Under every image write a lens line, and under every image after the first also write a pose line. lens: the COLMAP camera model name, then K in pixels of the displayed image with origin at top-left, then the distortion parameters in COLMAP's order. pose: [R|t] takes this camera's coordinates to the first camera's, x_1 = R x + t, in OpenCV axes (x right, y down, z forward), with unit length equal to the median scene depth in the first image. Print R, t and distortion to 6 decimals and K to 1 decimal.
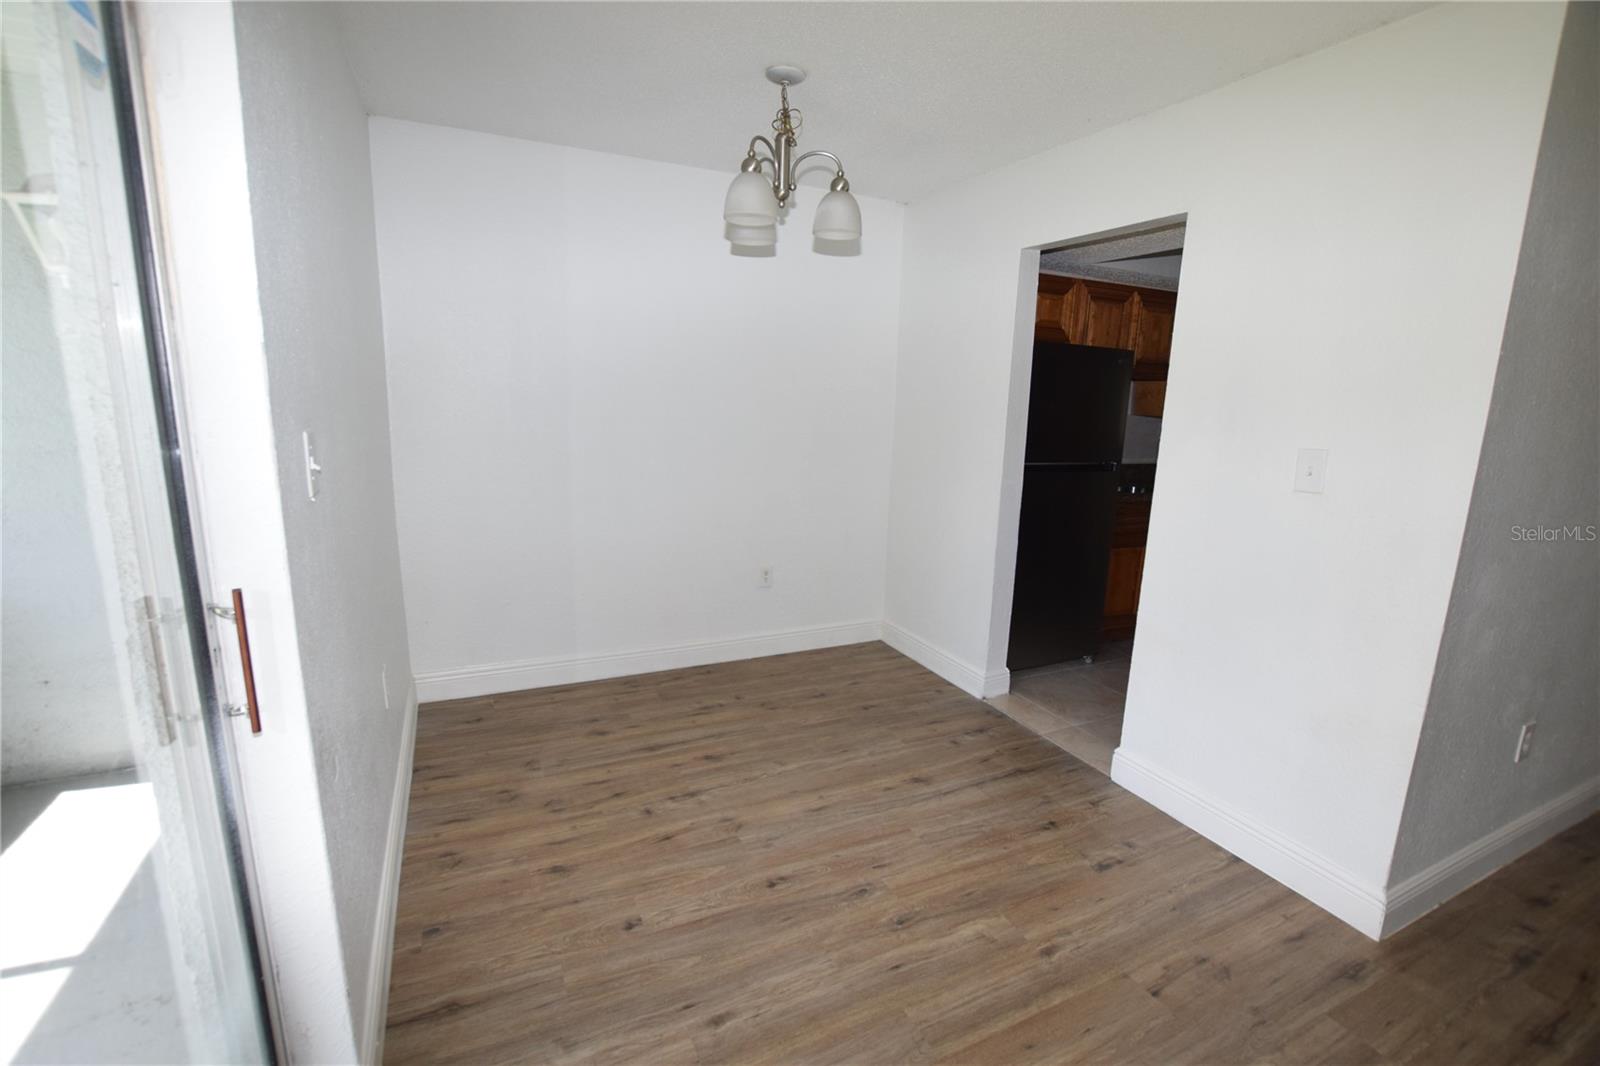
lens RADIAL K [[704.4, 0, 791.3], [0, 704.4, 528.9], [0, 0, 1]] dist [-0.032407, 0.003794]
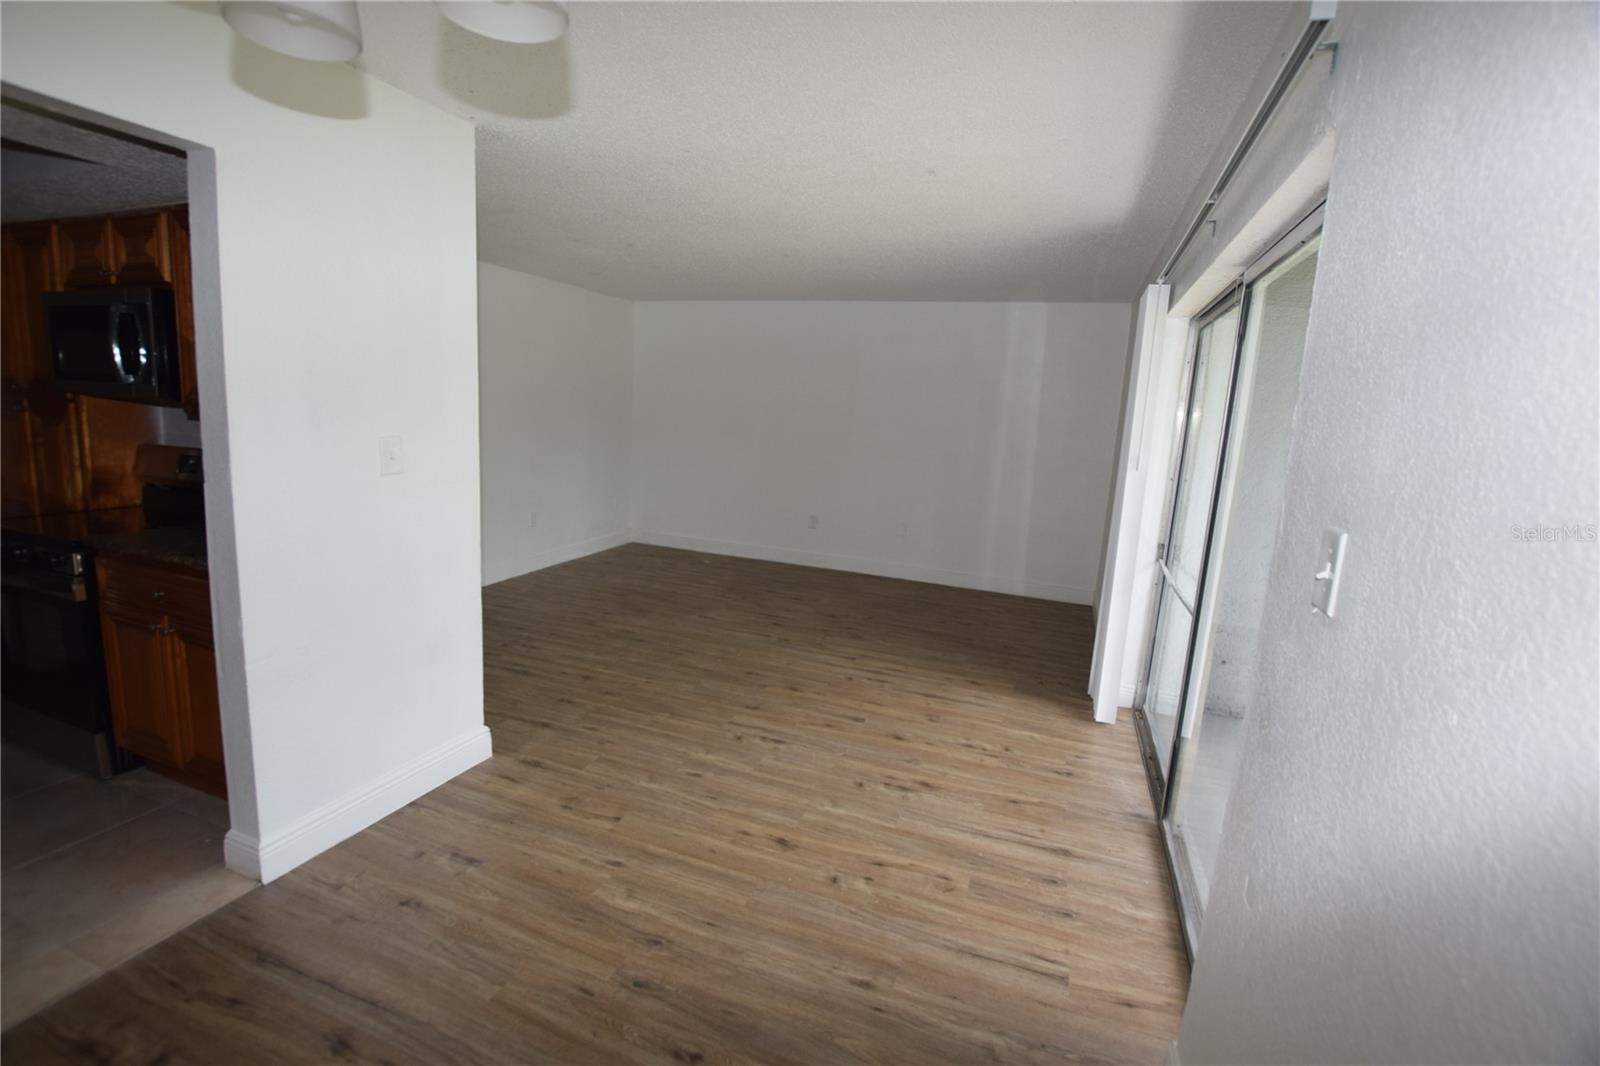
lens RADIAL K [[704.4, 0, 794.1], [0, 704.4, 527.0], [0, 0, 1]] dist [-0.032407, 0.003794]
pose [[-0.691505, -0.179343, 0.699755, -0.484485], [0.068817, 0.947930, 0.310955, -0.252578], [-0.719086, 0.263182, -0.643157, 1.142764]]
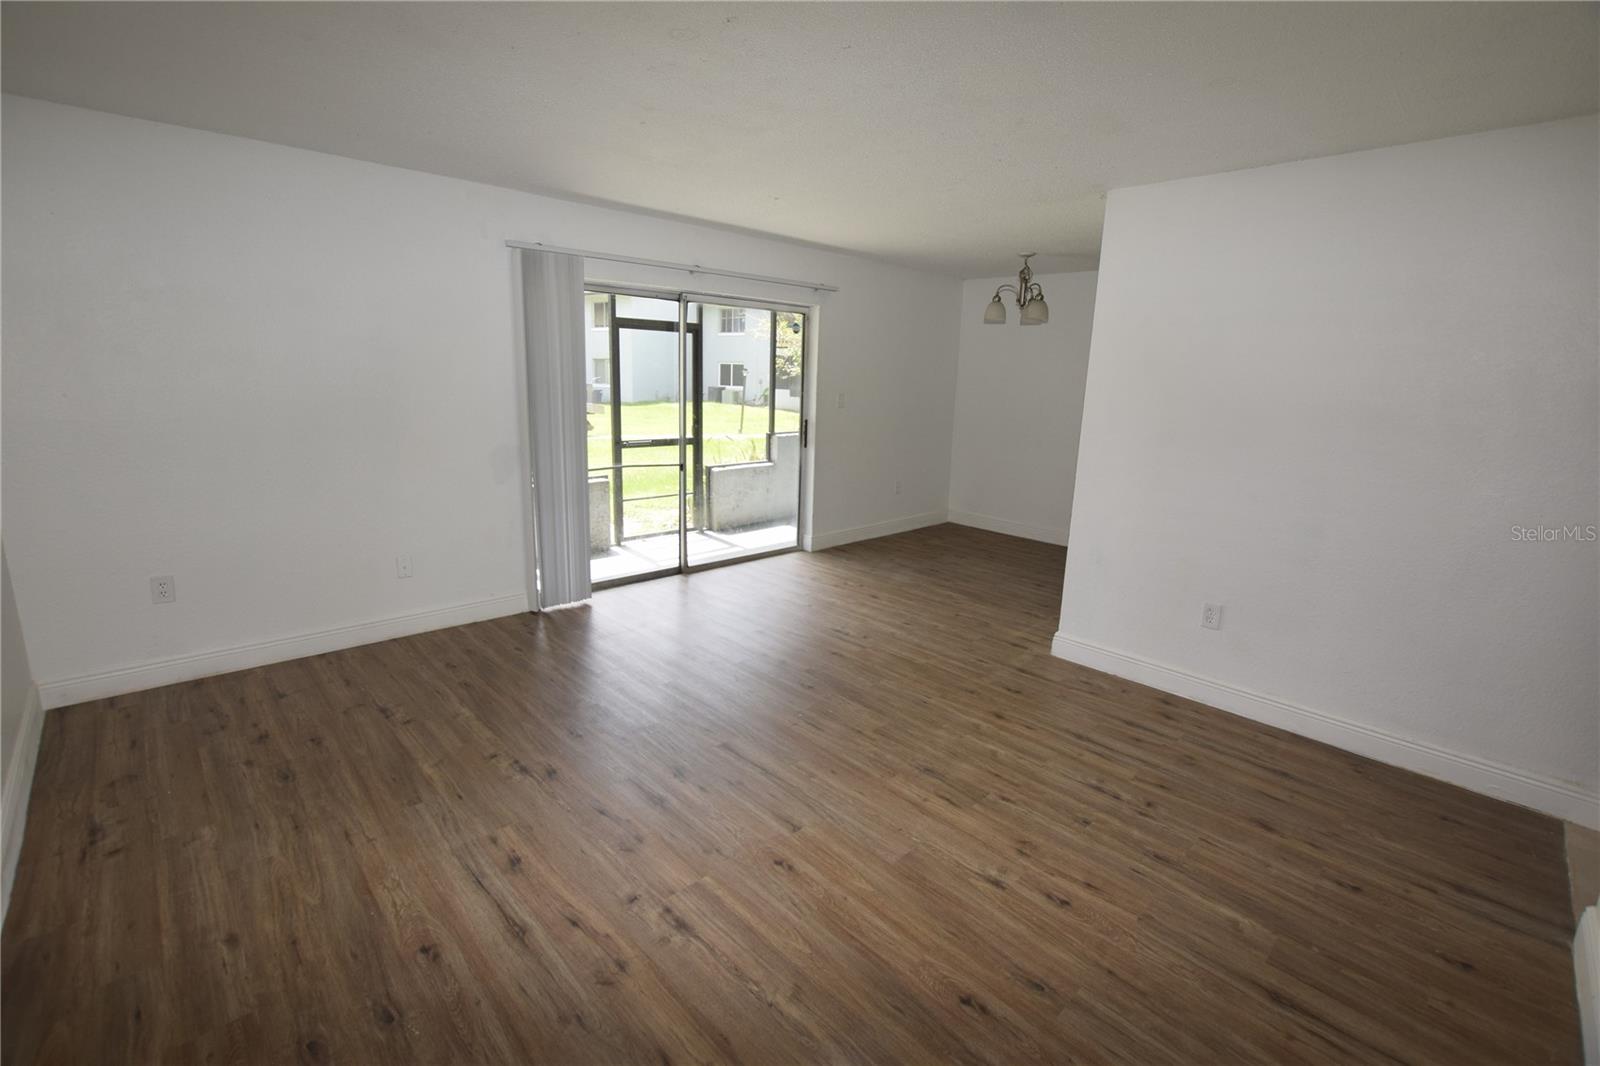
lens RADIAL K [[704.4, 0, 793.1], [0, 704.4, 525.7], [0, 0, 1]] dist [-0.032407, 0.003794]
pose [[0.316569, 0.183749, -0.930602, 2.065034], [-0.204632, 0.971187, 0.122152, 0.112718], [0.926234, 0.151761, 0.345049, -0.404979]]
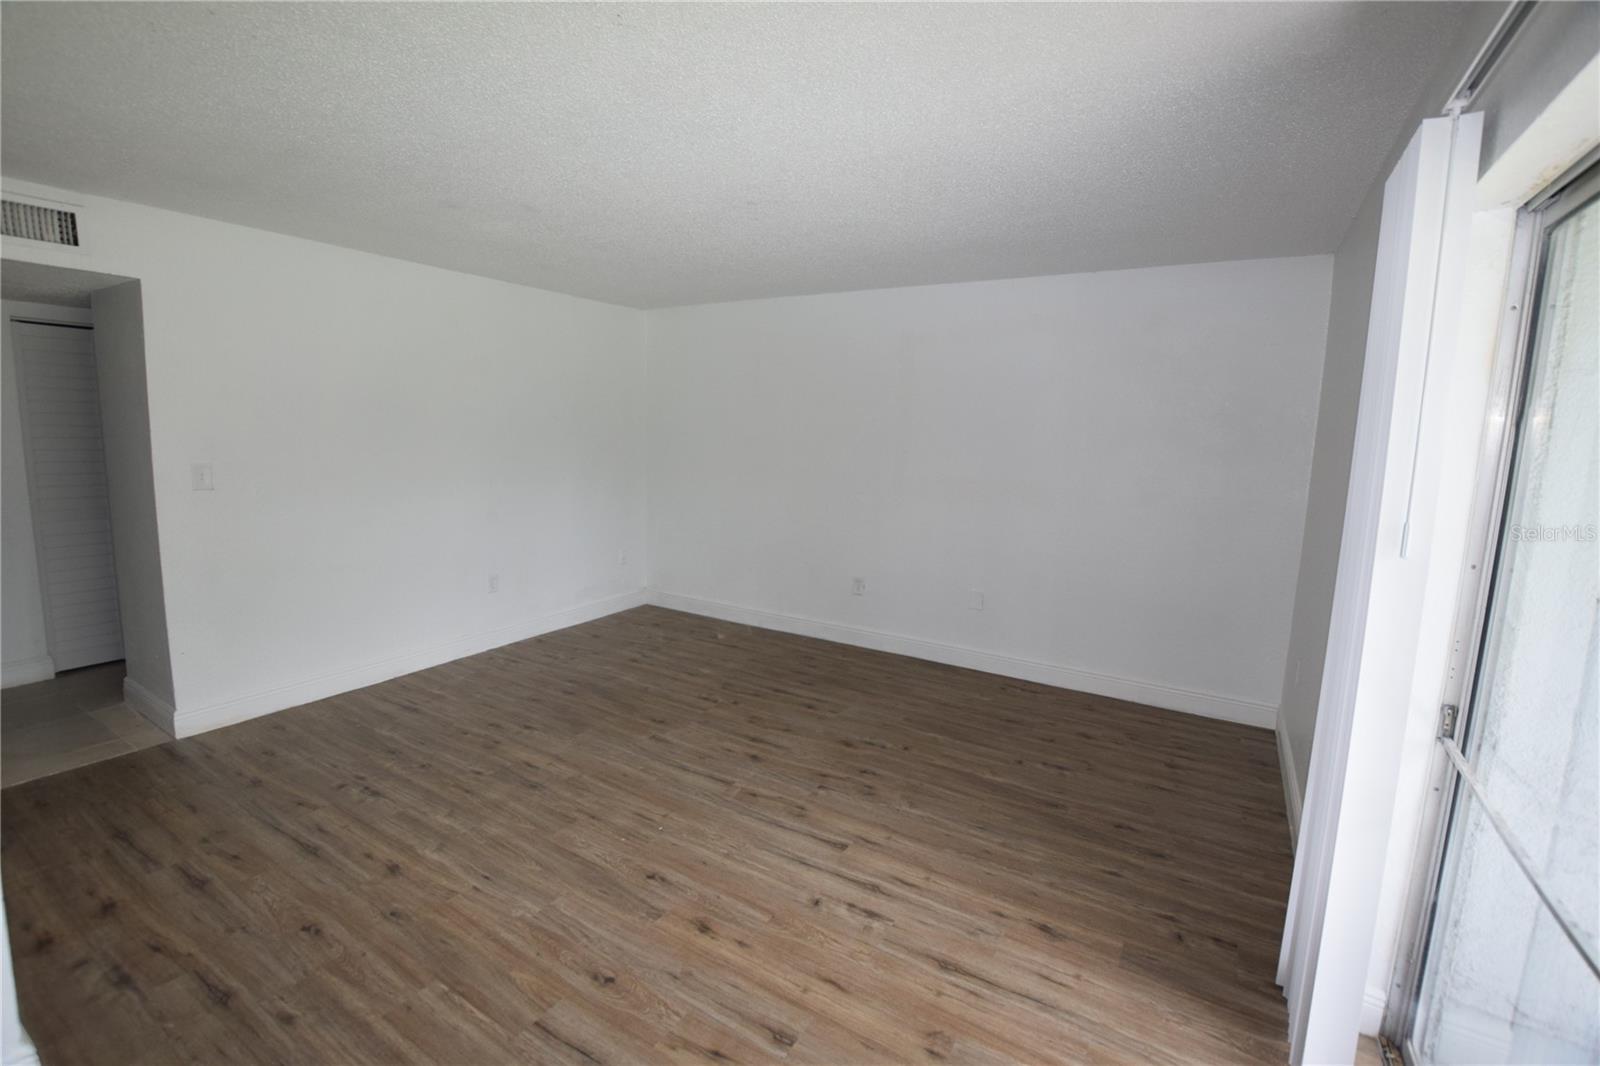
lens RADIAL K [[704.4, 0, 794.4], [0, 704.4, 525.5], [0, 0, 1]] dist [-0.032407, 0.003794]
pose [[-0.546242, -0.147254, 0.824582, -0.148558], [0.122252, 0.959869, 0.252399, -0.111768], [-0.828658, 0.238678, -0.506319, 0.423155]]
